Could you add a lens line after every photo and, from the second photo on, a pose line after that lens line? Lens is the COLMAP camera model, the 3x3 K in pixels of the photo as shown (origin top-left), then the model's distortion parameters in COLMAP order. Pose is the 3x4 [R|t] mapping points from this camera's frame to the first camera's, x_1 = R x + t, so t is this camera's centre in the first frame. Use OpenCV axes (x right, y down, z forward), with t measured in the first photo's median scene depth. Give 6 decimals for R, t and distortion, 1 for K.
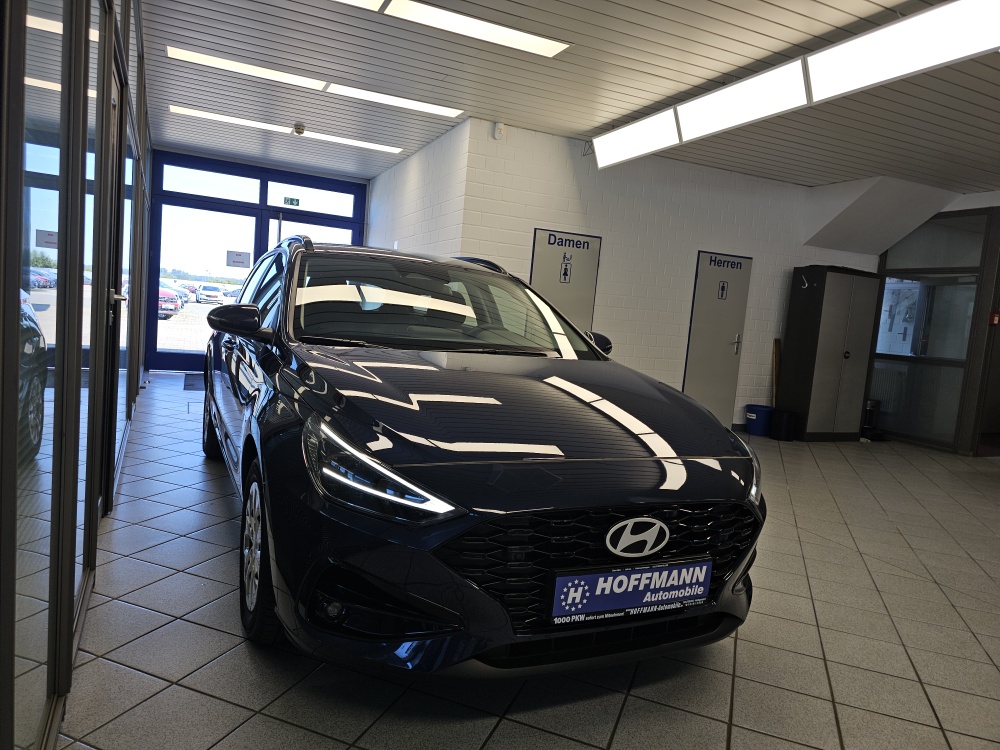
lens RADIAL K [[672.6, 0, 499.1], [0, 672.6, 373.4], [0, 0, 1]] dist [0.078223, -0.092078]
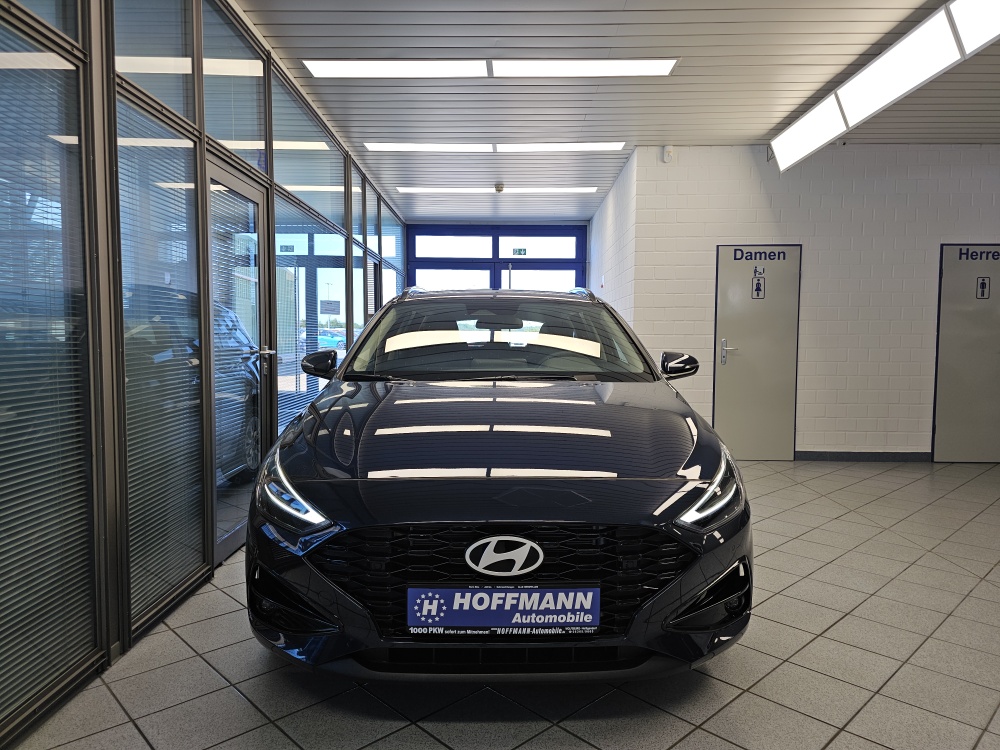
lens RADIAL K [[672.6, 0, 499.1], [0, 672.6, 373.4], [0, 0, 1]] dist [0.078223, -0.092078]
pose [[0.904264, -0.058542, -0.422942, 0.623394], [0.036715, 0.997548, -0.059579, 0.030161], [0.425393, 0.038346, 0.904196, 0.077070]]
